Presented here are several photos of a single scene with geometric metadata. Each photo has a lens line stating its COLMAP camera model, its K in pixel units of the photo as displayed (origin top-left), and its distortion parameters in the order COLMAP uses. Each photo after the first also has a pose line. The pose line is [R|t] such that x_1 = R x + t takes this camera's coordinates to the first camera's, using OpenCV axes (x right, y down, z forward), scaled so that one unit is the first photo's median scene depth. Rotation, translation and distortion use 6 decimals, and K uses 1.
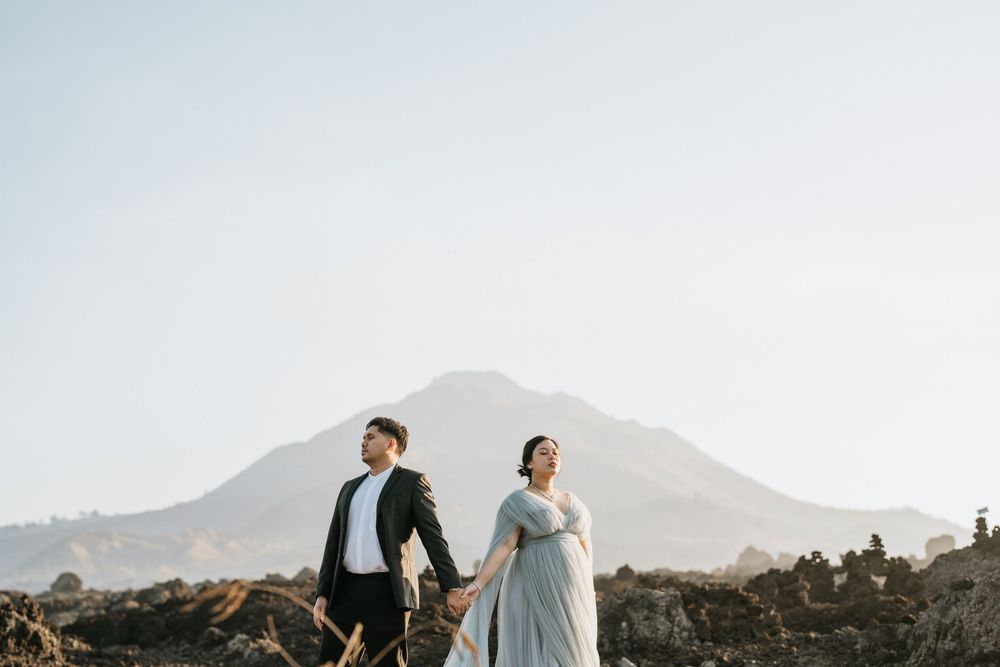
lens RADIAL K [[1368.1, 0, 500.0], [0, 1368.1, 333.5], [0, 0, 1]] dist [-0.149302, 1.043448]
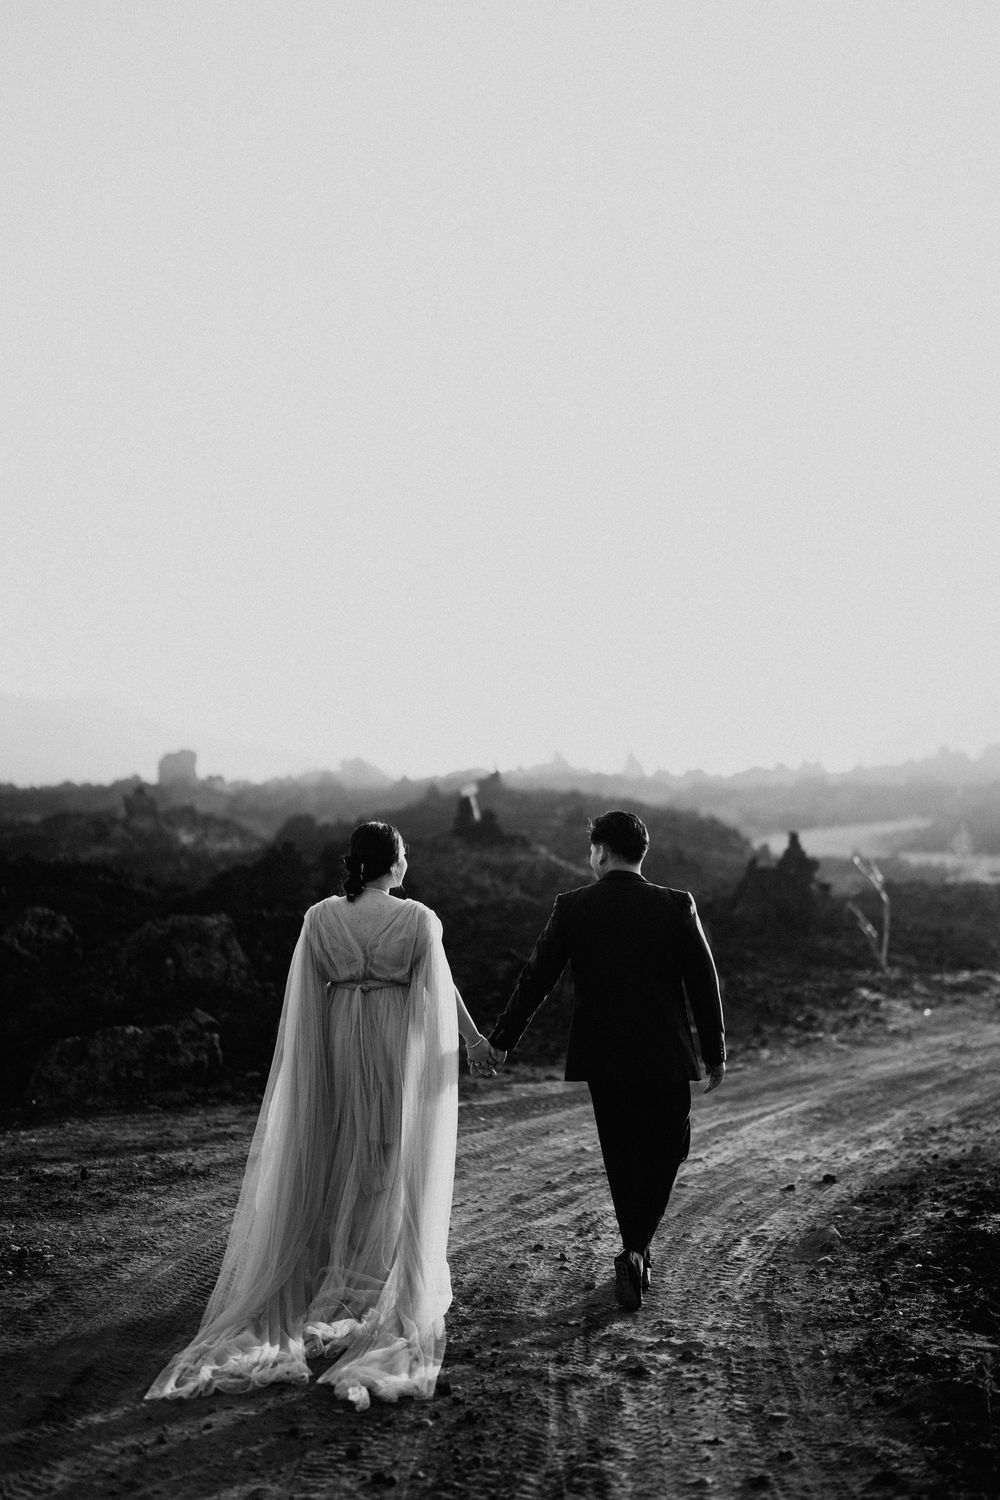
lens RADIAL K [[2052.1, 0, 474.7], [0, 2052.1, 746.9], [0, 0, 1]] dist [-0.149302, 1.043448]
pose [[0.889302, 0.035205, 0.455963, -0.035049], [-0.105237, 0.986029, 0.129120, -0.009268], [-0.445047, -0.162811, 0.880583, -0.010688]]
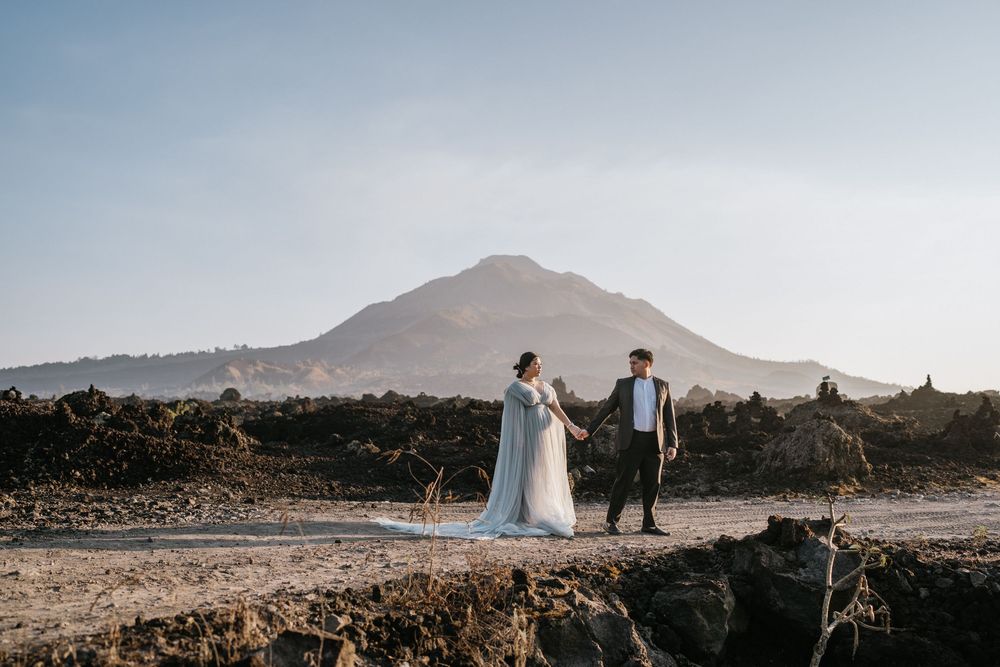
lens RADIAL K [[960.1, 0, 500.0], [0, 960.1, 333.5], [0, 0, 1]] dist [-0.044471, 0.138098]
pose [[0.999151, 0.031618, -0.026421, 0.001052], [-0.028563, 0.993637, 0.108951, -0.005474], [0.029698, -0.108104, 0.993696, -0.017808]]
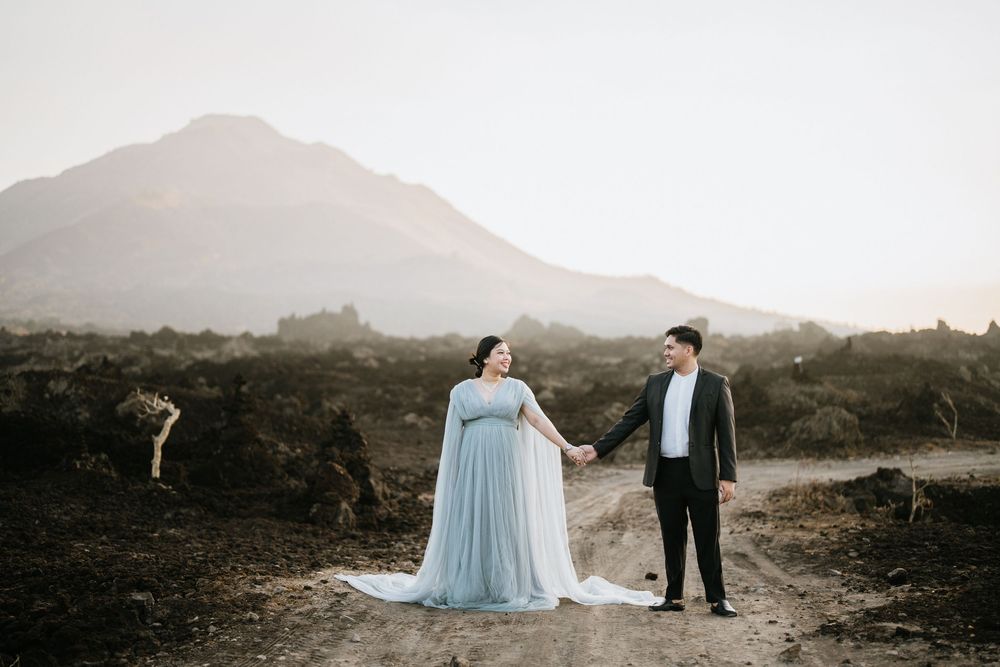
lens RADIAL K [[1368.1, 0, 500.0], [0, 1368.1, 333.5], [0, 0, 1]] dist [-0.149302, 1.043448]
pose [[0.982453, 0.041241, 0.181893, -0.070569], [-0.073239, 0.982215, 0.172886, -0.035925], [-0.171528, -0.183174, 0.968001, -0.132422]]
